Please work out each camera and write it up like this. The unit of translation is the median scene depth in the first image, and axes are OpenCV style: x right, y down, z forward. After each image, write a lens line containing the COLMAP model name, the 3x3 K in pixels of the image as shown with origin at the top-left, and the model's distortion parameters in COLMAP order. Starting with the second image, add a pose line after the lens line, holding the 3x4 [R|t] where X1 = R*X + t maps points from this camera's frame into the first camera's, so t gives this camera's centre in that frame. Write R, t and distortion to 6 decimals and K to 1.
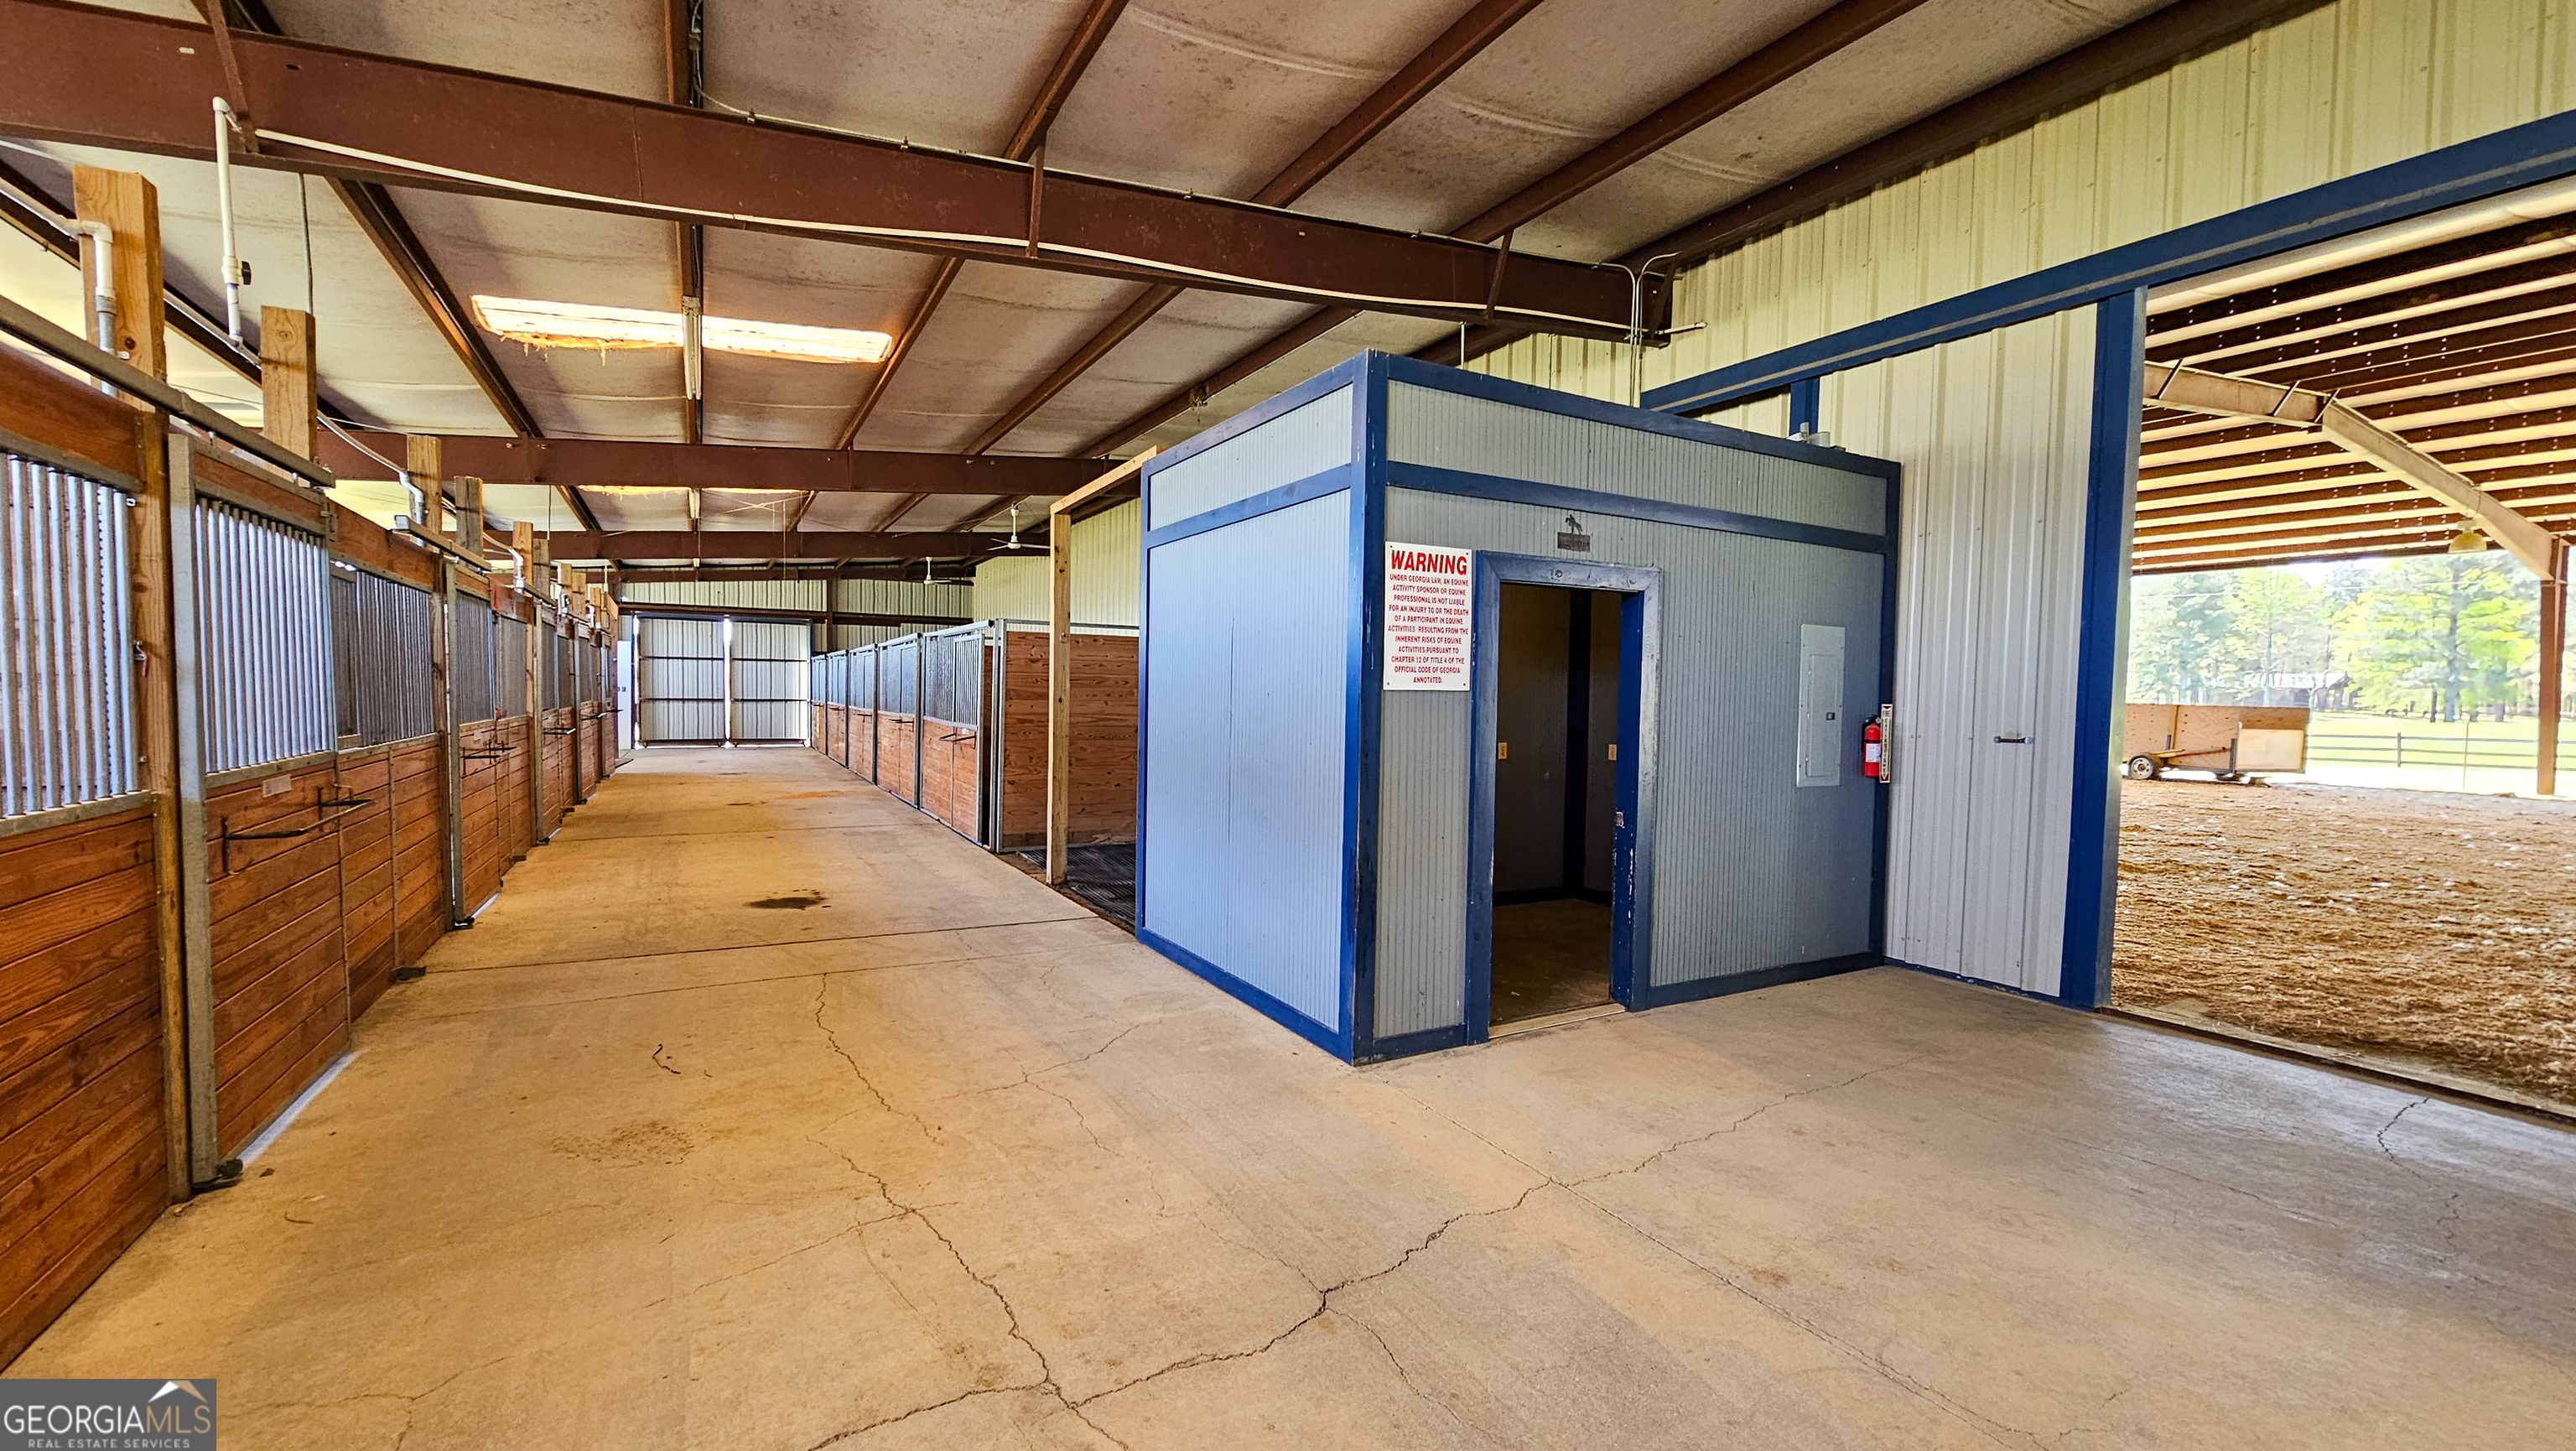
lens RADIAL K [[1046.3, 0, 1282.6], [0, 1046.3, 732.5], [0, 0, 1]] dist [-0.008187, 0.000392]
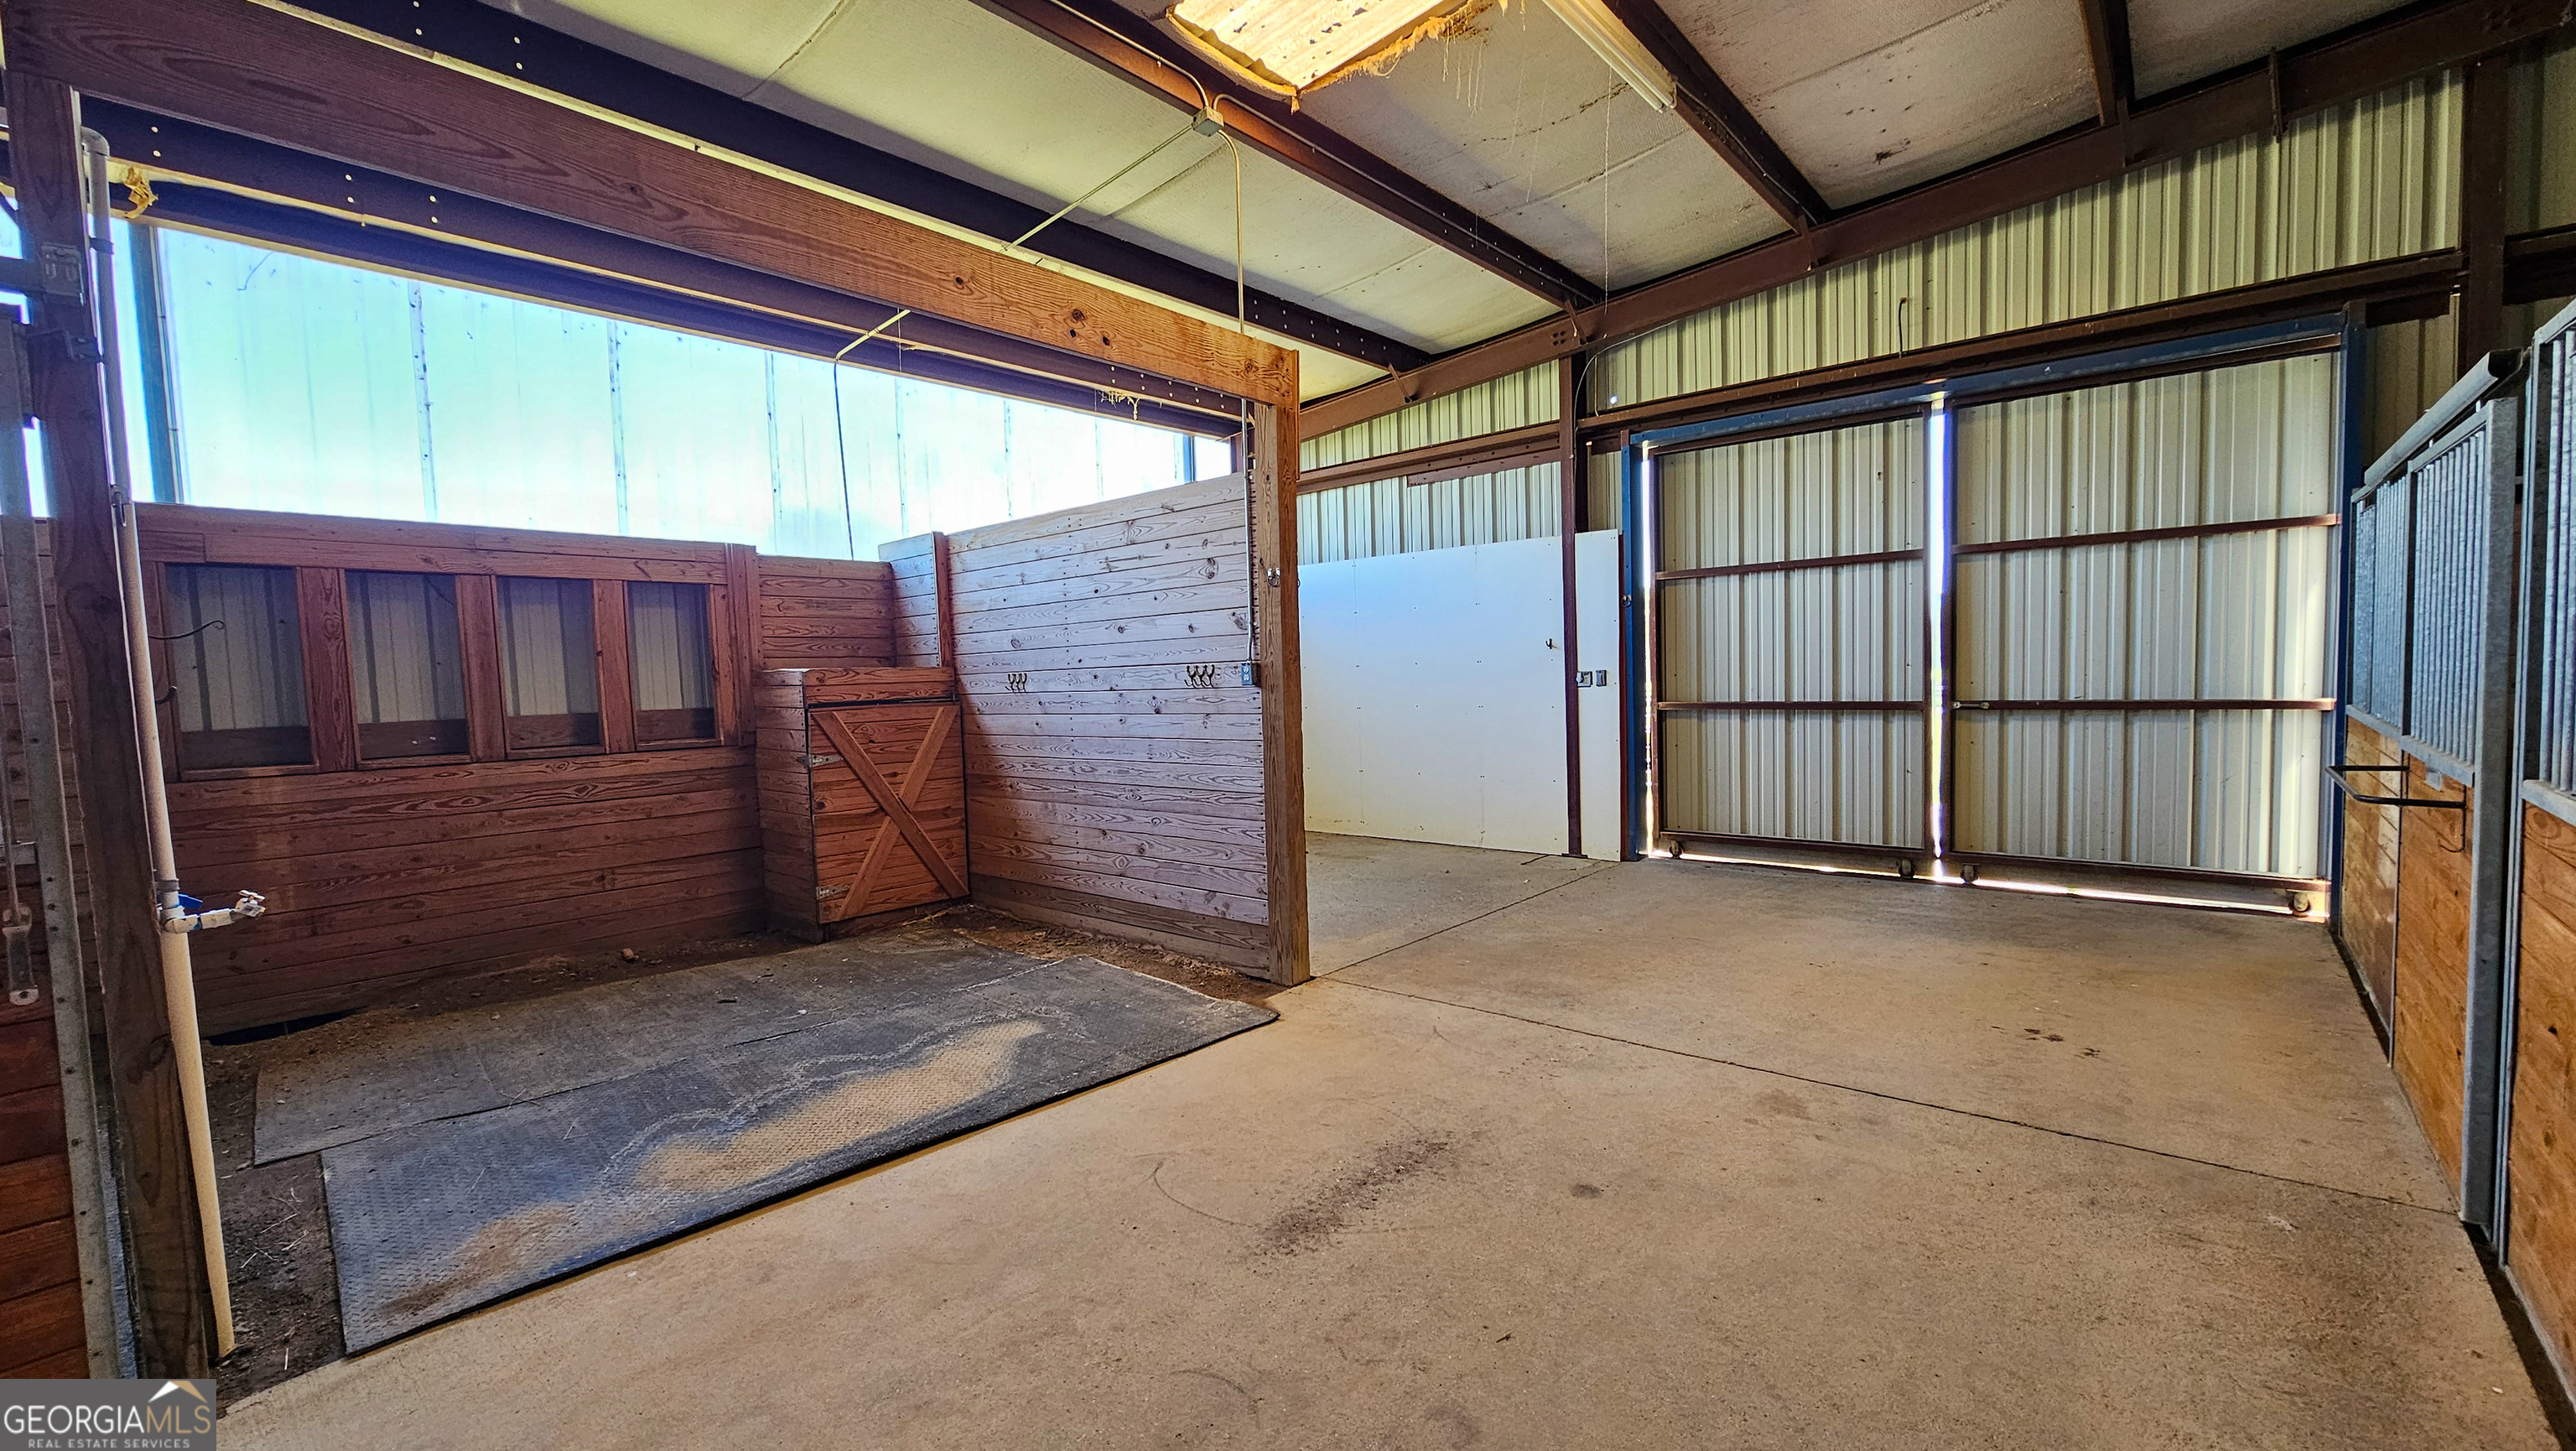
lens RADIAL K [[1046.3, 0, 1282.6], [0, 1046.3, 732.5], [0, 0, 1]] dist [-0.008187, 0.000392]
pose [[0.337196, 0.029132, -0.940984, -0.345405], [-0.000202, 0.999523, 0.030872, -0.033655], [0.941434, -0.010220, 0.337041, 0.770284]]
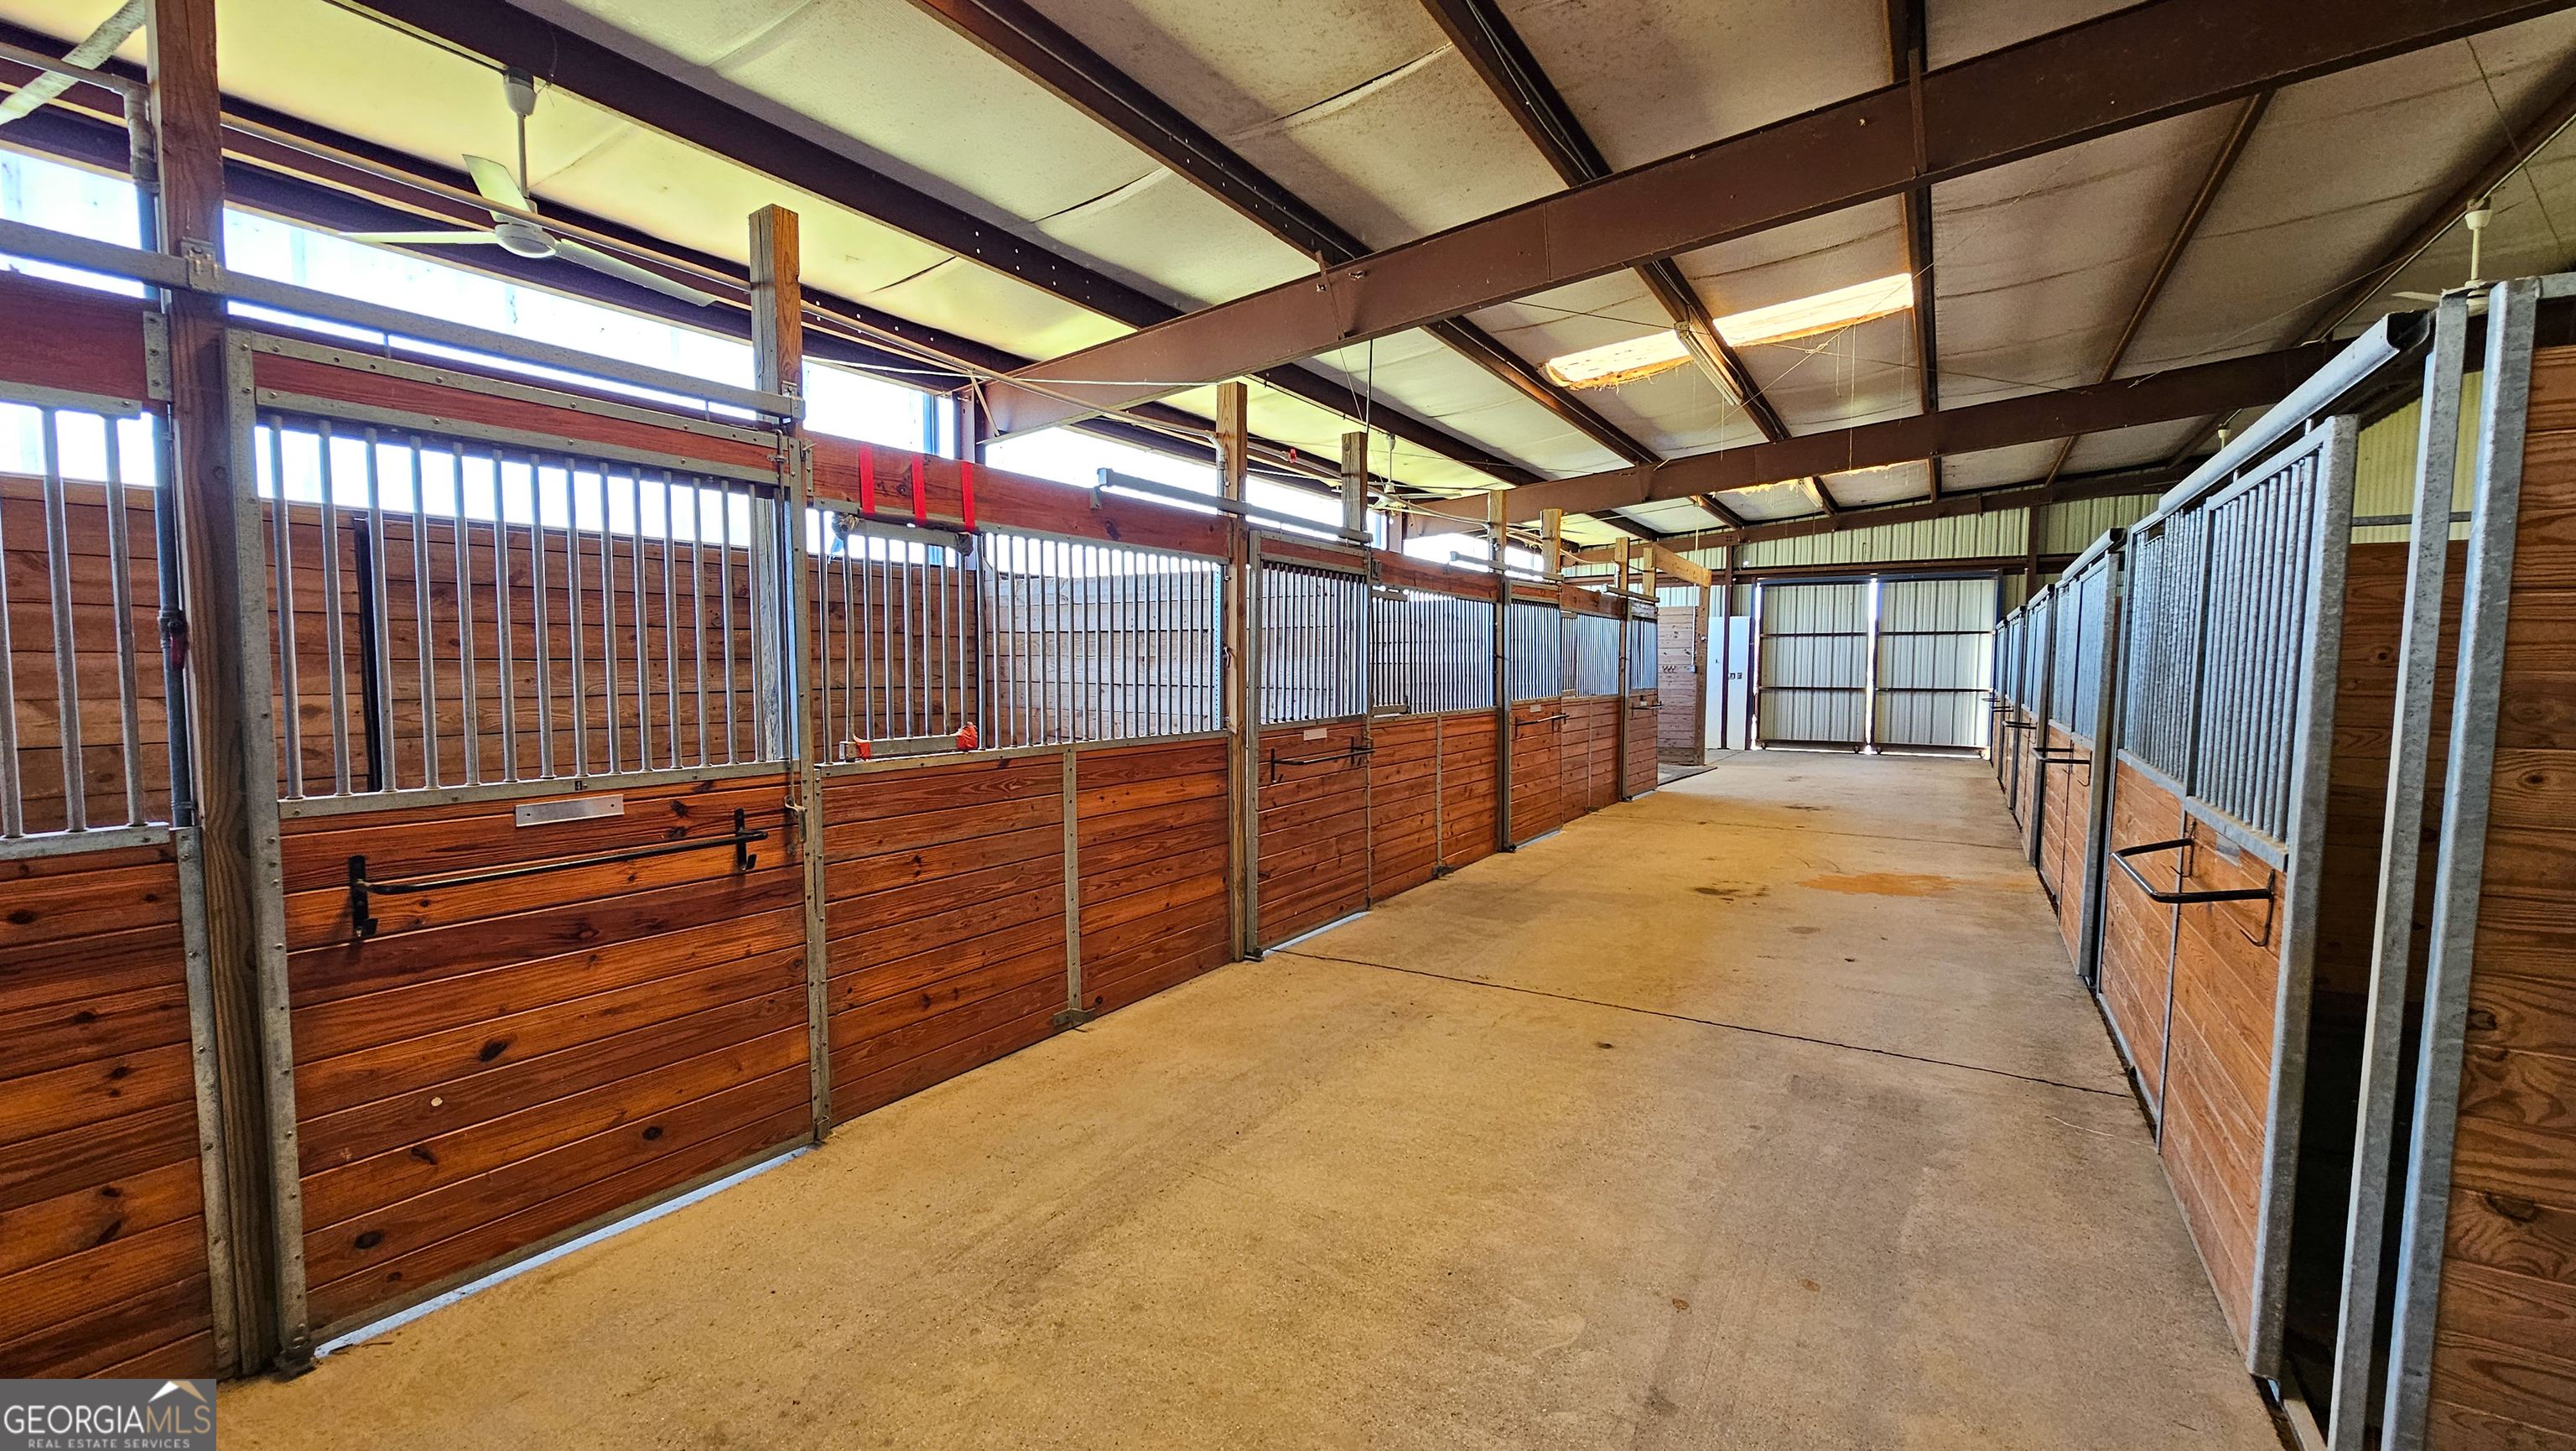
lens RADIAL K [[1046.3, 0, 1282.6], [0, 1046.3, 732.5], [0, 0, 1]] dist [-0.008187, 0.000392]
pose [[0.475639, 0.041917, -0.878641, -0.083282], [-0.028288, 0.999076, 0.032350, -0.013417], [0.879186, 0.009468, 0.476385, 0.292834]]
